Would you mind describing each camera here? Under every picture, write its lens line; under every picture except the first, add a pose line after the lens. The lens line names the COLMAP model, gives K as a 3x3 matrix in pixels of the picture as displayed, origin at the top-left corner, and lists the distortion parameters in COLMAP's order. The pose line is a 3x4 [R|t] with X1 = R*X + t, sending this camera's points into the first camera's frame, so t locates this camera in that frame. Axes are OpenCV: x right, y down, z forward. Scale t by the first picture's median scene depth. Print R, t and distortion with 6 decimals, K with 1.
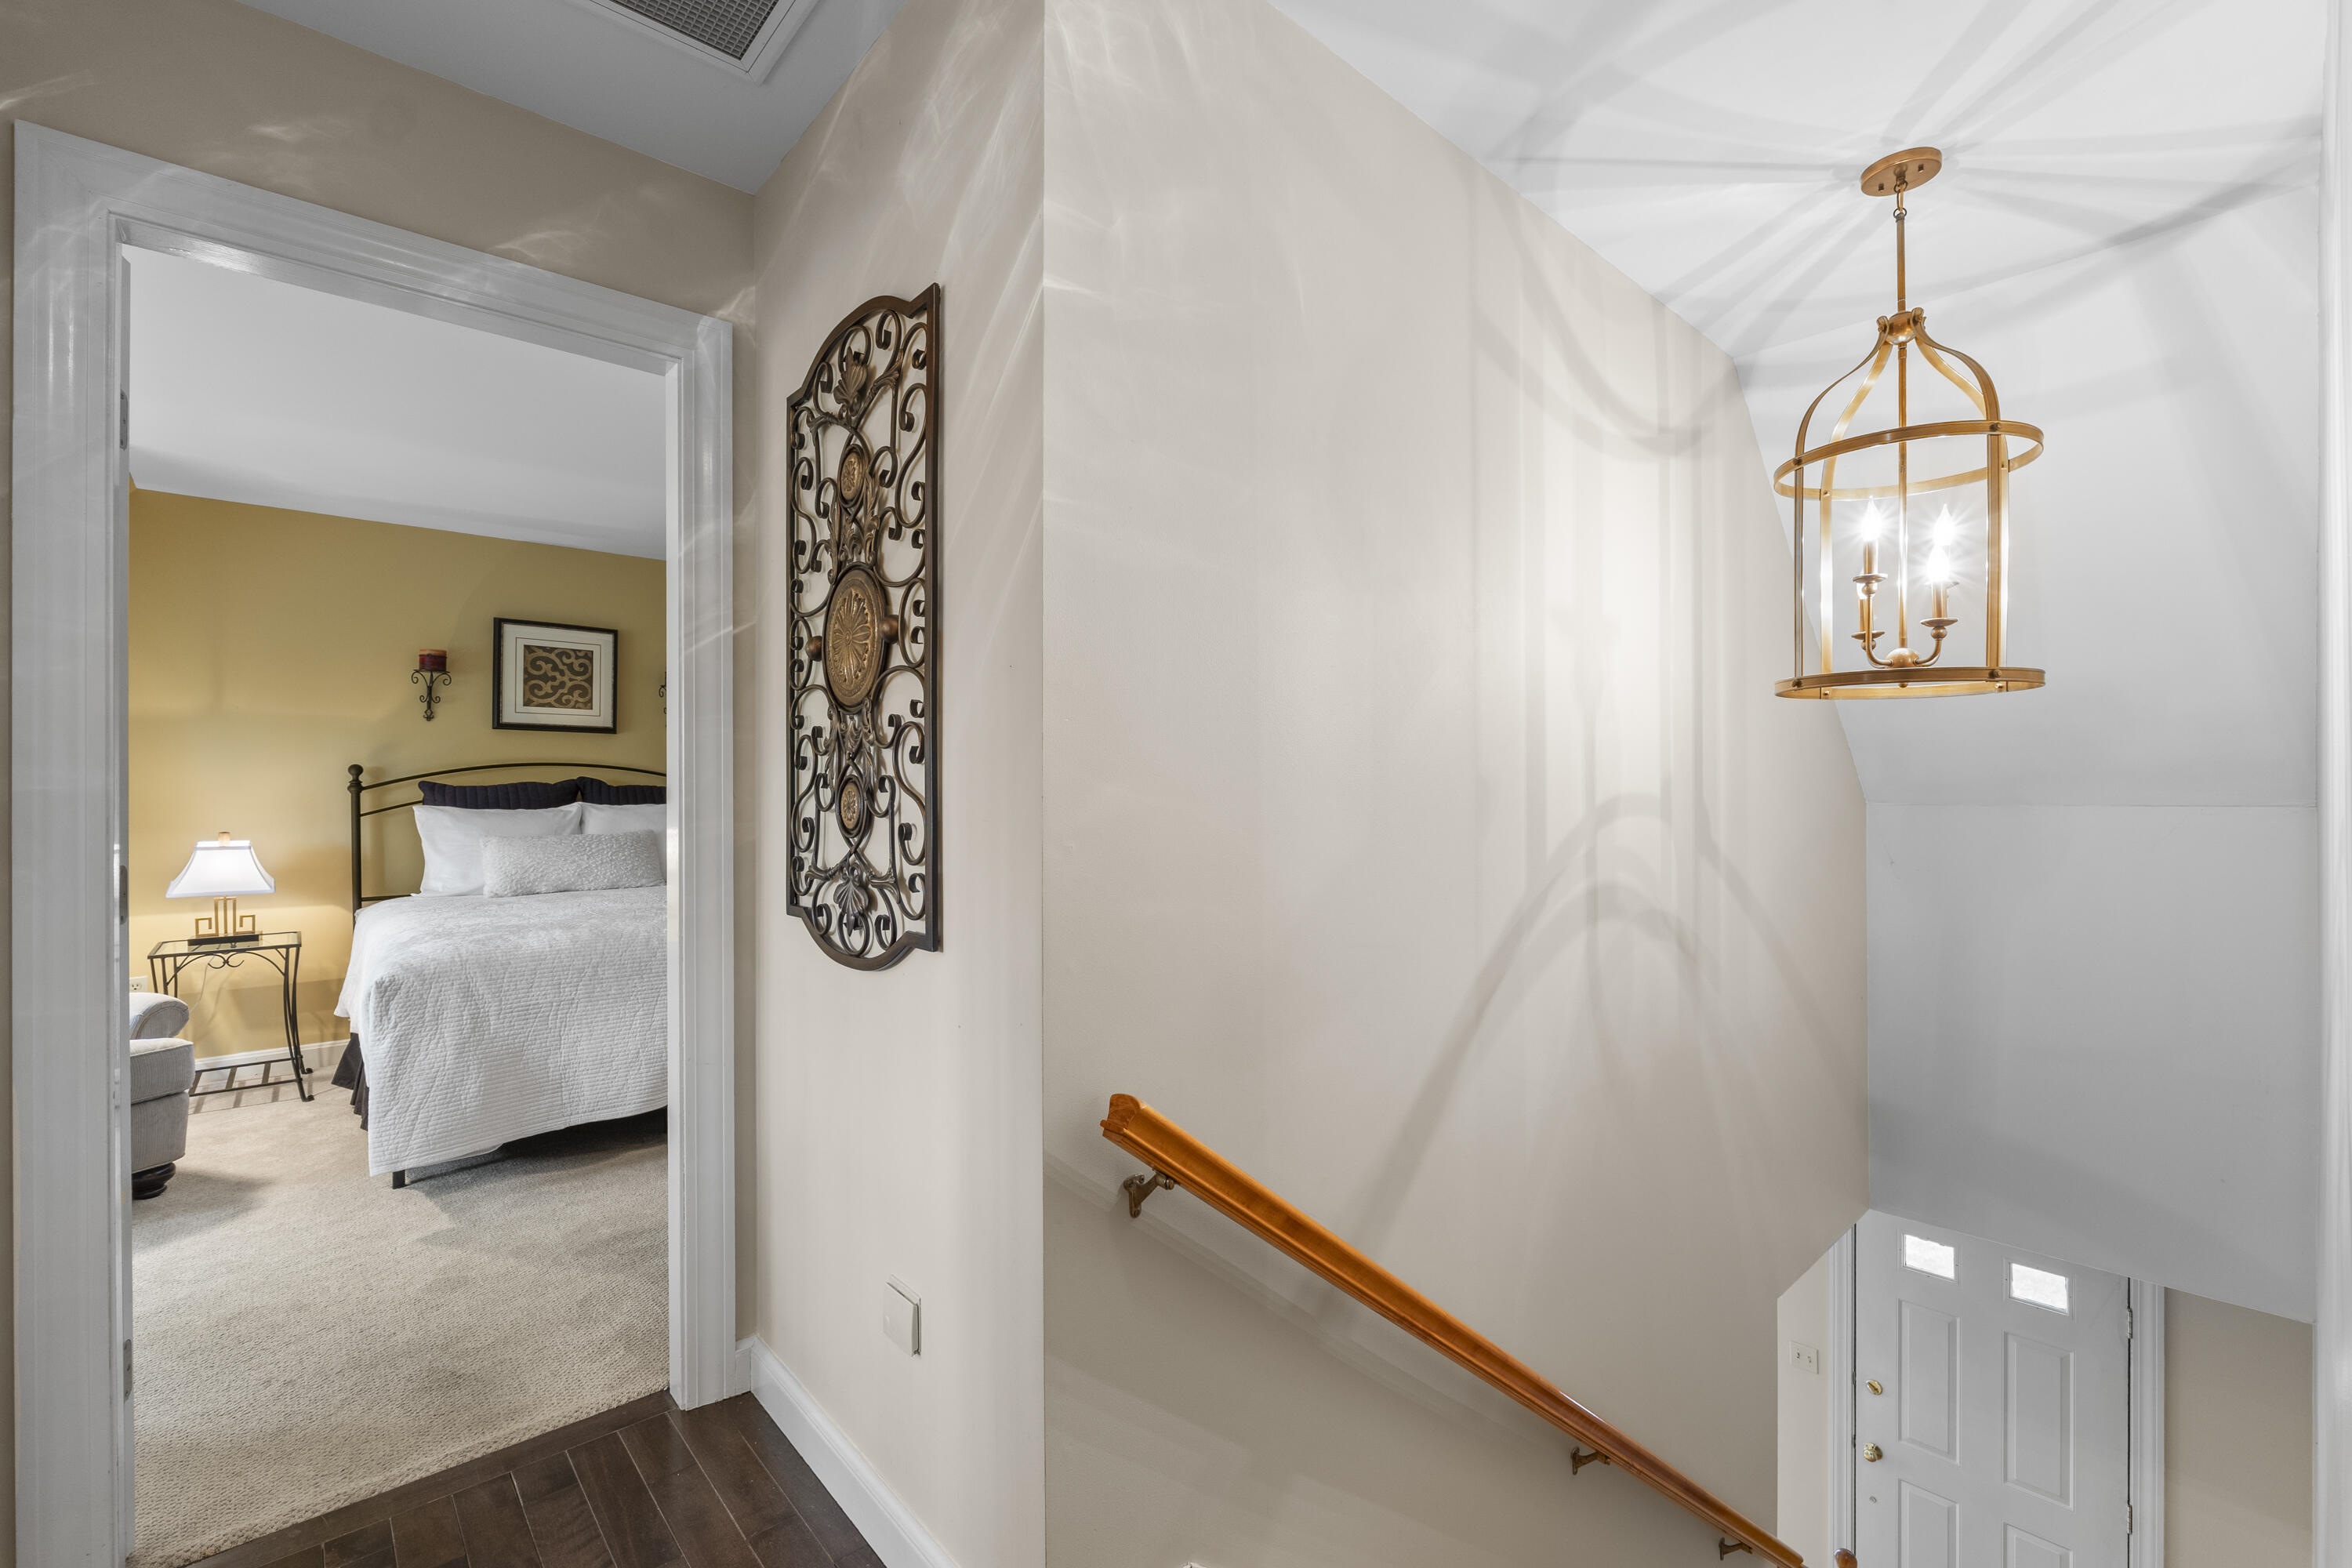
lens RADIAL K [[1022.1, 0, 1176.0], [0, 1022.1, 784.0], [0, 0, 1]] dist [-0.001454, -0.000327]
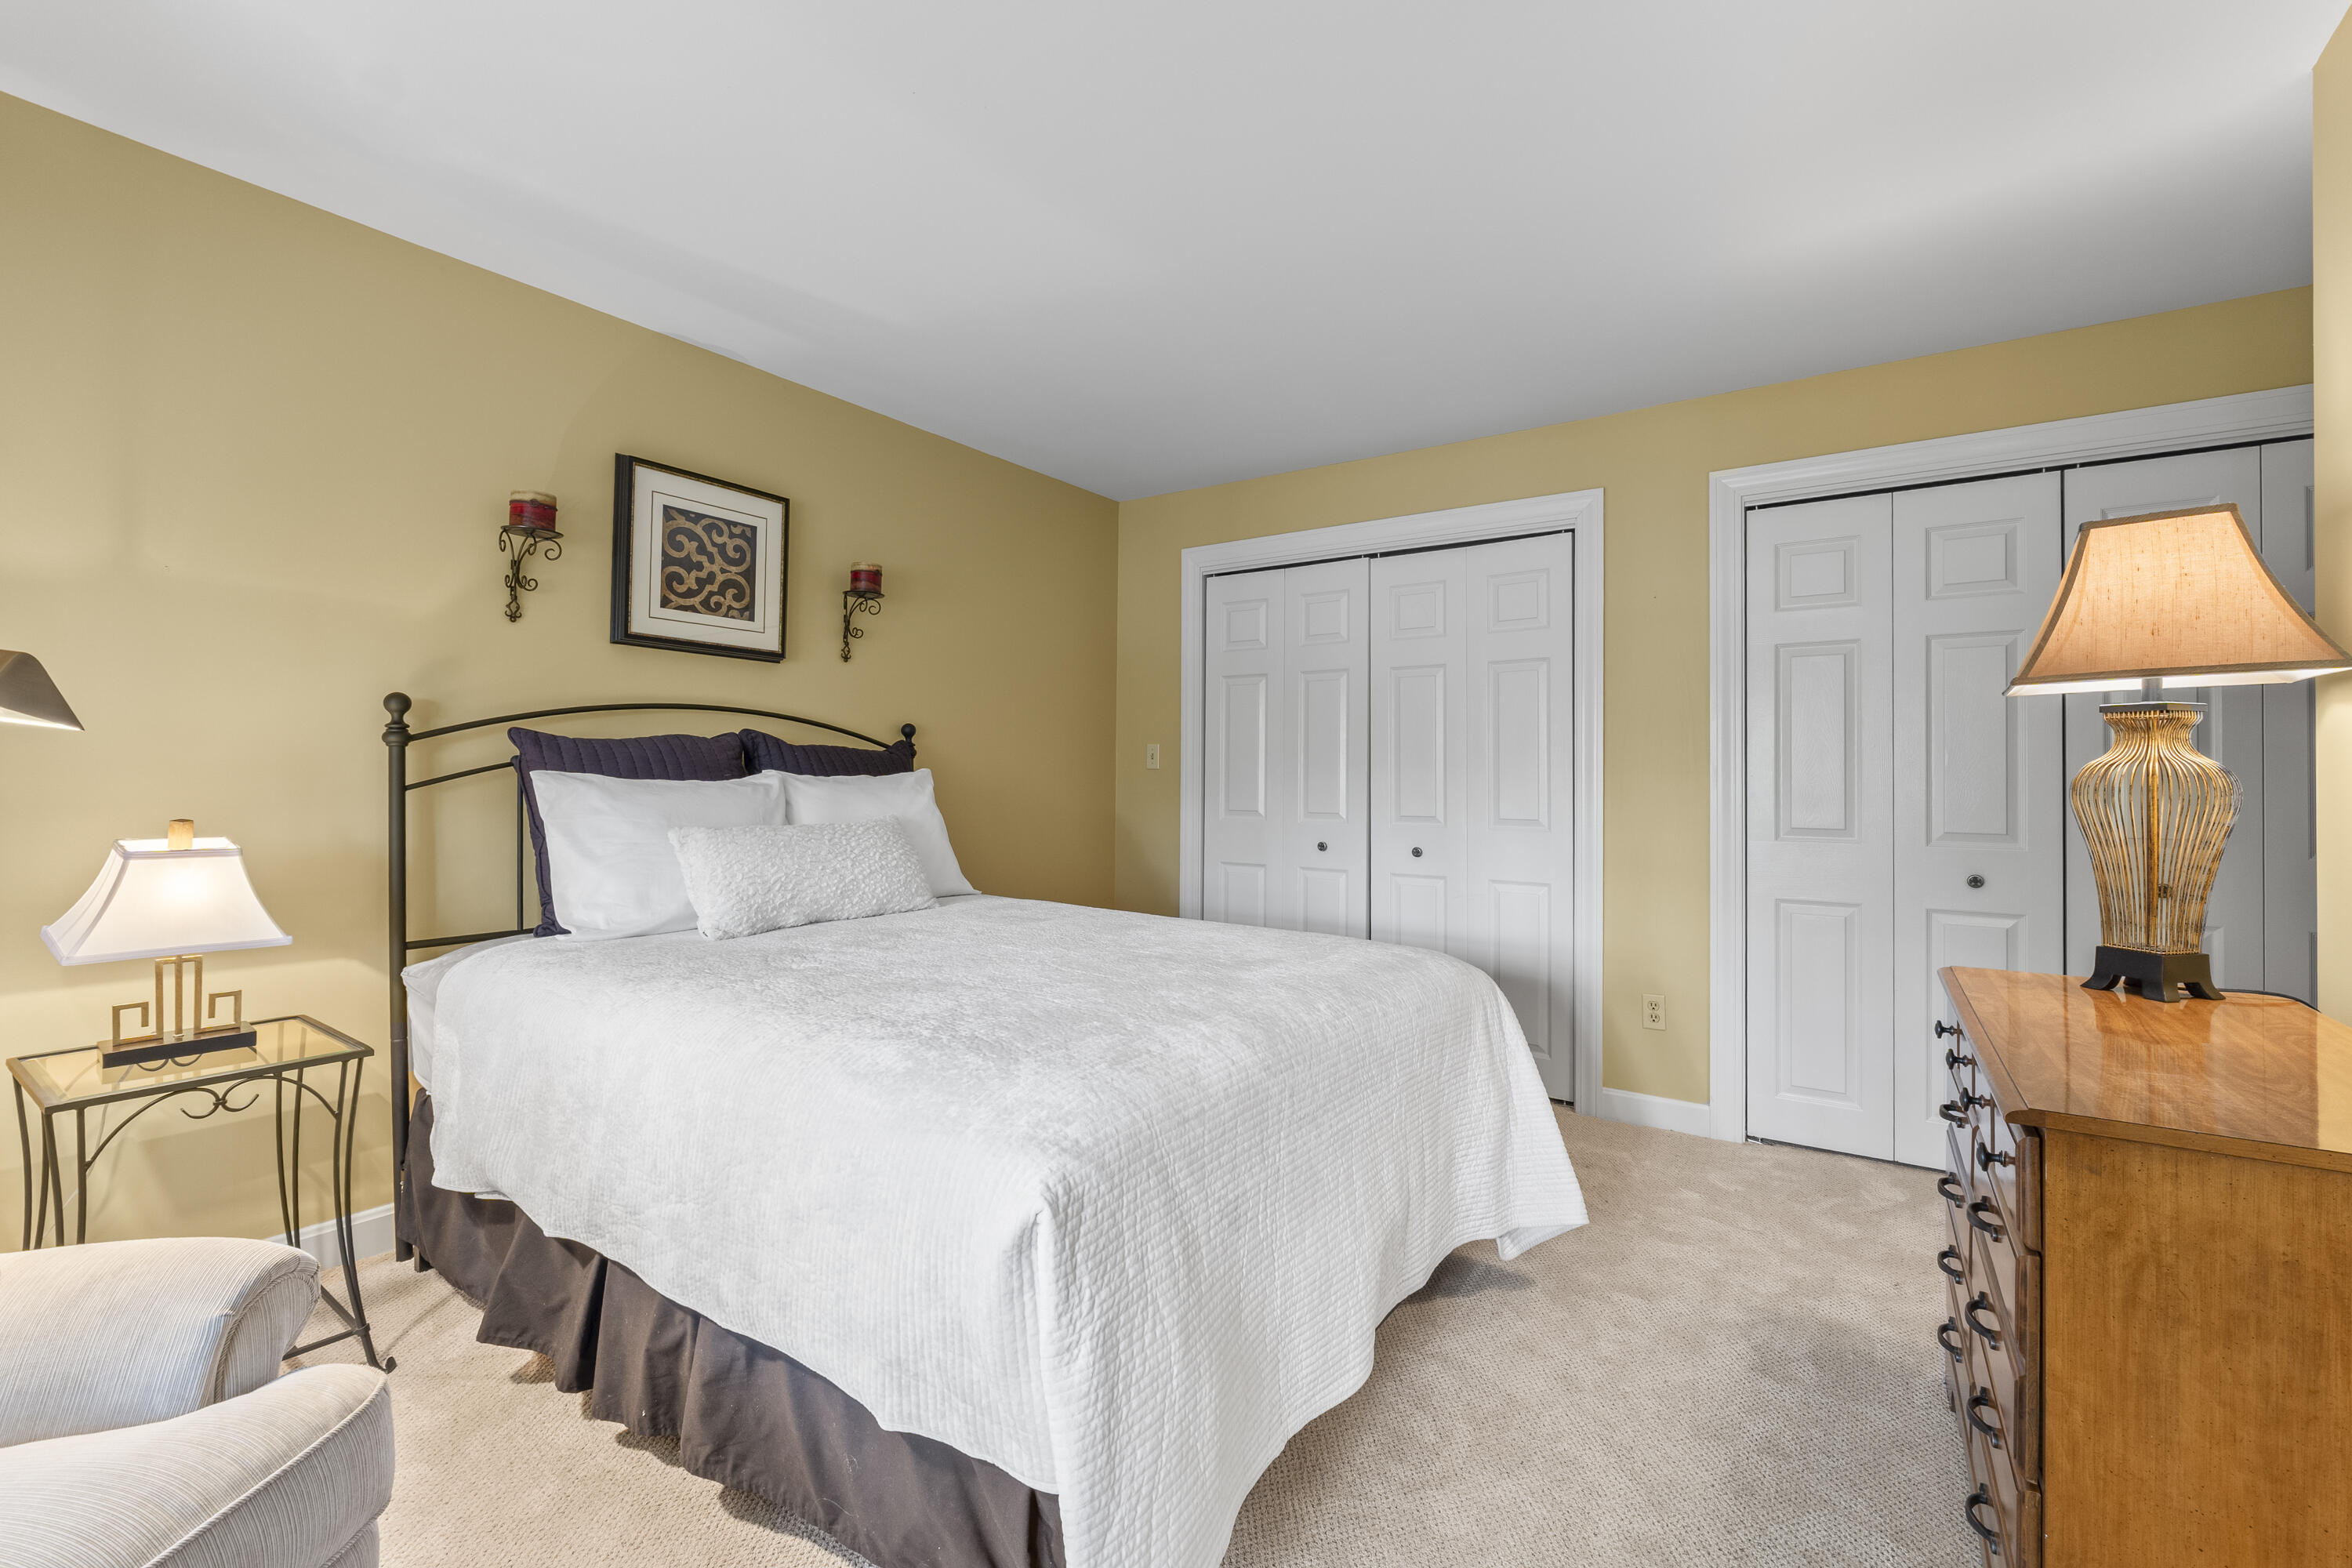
lens RADIAL K [[1003.3, 0, 1172.1], [0, 1003.3, 764.0], [0, 0, 1]] dist [-0.021409, -0.000019]
pose [[0.970701, 0.010933, 0.240042, -0.494784], [-0.008835, 0.999913, -0.009815, 0.018102], [-0.240129, 0.007407, 0.970713, 0.371695]]
